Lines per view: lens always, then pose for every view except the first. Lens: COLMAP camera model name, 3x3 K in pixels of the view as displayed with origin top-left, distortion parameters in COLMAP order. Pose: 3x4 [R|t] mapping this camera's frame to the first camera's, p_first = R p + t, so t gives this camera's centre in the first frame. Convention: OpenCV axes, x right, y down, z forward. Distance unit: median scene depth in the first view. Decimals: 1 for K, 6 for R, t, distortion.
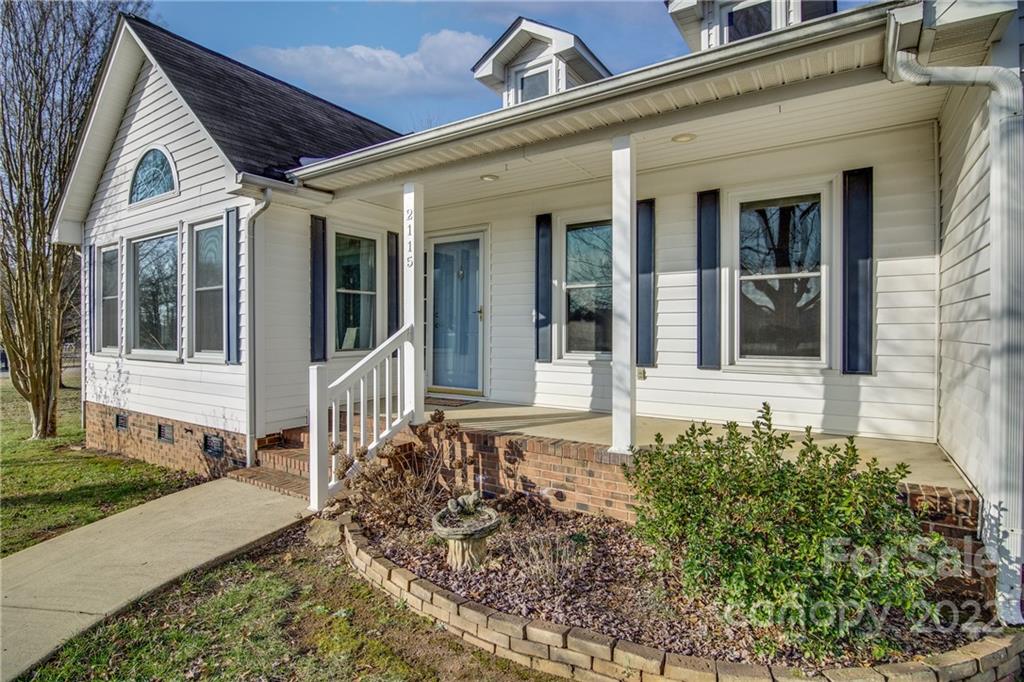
lens RADIAL K [[513.4, 0, 510.1], [0, 513.4, 335.8], [0, 0, 1]] dist [-0.012157, 0.000424]
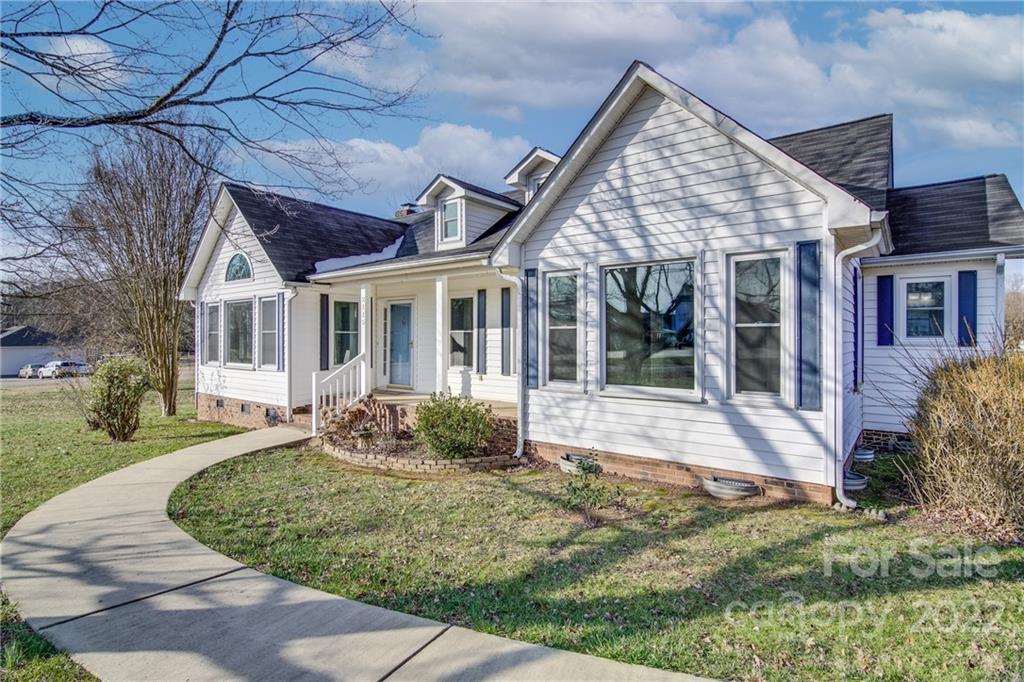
lens RADIAL K [[513.4, 0, 512.3], [0, 513.4, 340.9], [0, 0, 1]] dist [-0.012157, 0.000424]
pose [[0.996978, 0.001126, -0.077675, 0.464355], [-0.001507, 0.999987, -0.004838, -0.051019], [0.077668, 0.004941, 0.996967, -0.833317]]
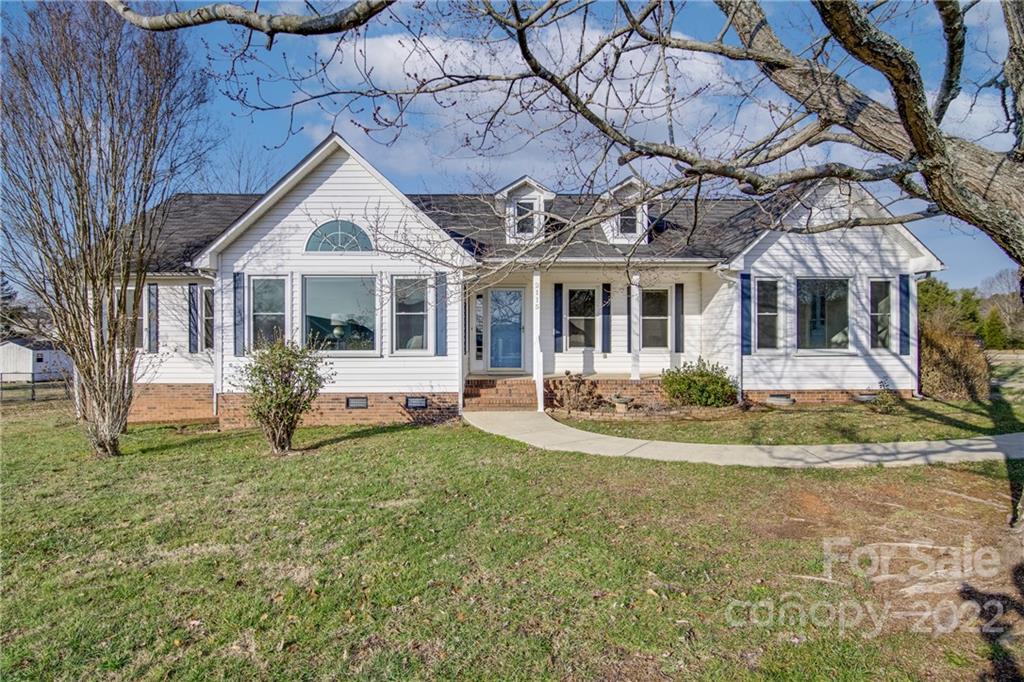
lens RADIAL K [[513.4, 0, 516.2], [0, 513.4, 341.4], [0, 0, 1]] dist [-0.012157, 0.000424]
pose [[0.819988, -0.001288, 0.572379, -1.264203], [0.006682, 0.999951, -0.007323, 0.018094], [-0.572342, 0.009829, 0.819956, -0.630459]]
